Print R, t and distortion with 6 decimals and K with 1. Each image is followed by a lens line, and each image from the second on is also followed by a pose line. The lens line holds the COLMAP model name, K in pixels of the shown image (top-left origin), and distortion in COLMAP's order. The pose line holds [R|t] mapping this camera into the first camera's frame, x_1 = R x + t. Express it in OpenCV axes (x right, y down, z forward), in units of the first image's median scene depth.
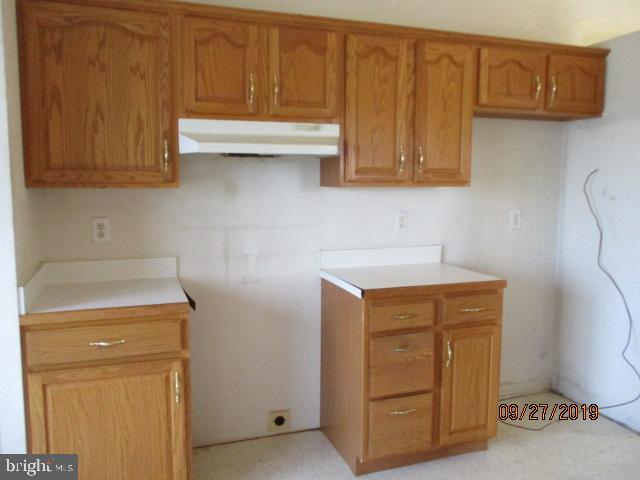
lens RADIAL K [[536.8, 0, 320.0], [0, 536.8, 240.0], [0, 0, 1]] dist [-0.011199, 0.000314]
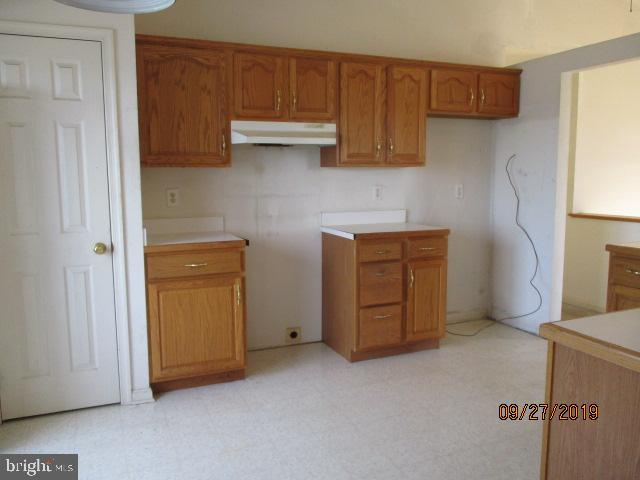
lens RADIAL K [[536.8, 0, 320.0], [0, 536.8, 240.0], [0, 0, 1]] dist [-0.011199, 0.000314]
pose [[0.997905, -0.015242, 0.062879, -0.105336], [0.014322, 0.999784, 0.015057, 0.079484], [-0.063095, -0.014125, 0.997908, -0.465139]]
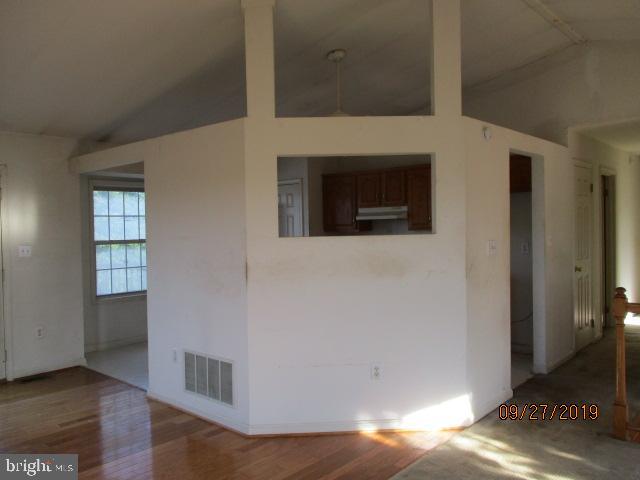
lens RADIAL K [[536.8, 0, 320.0], [0, 536.8, 240.0], [0, 0, 1]] dist [-0.011199, 0.000314]
pose [[0.475611, 0.009326, -0.879606, 2.075493], [-0.077145, 0.996533, -0.031147, 0.053530], [0.876267, 0.082671, 0.474681, -0.544183]]
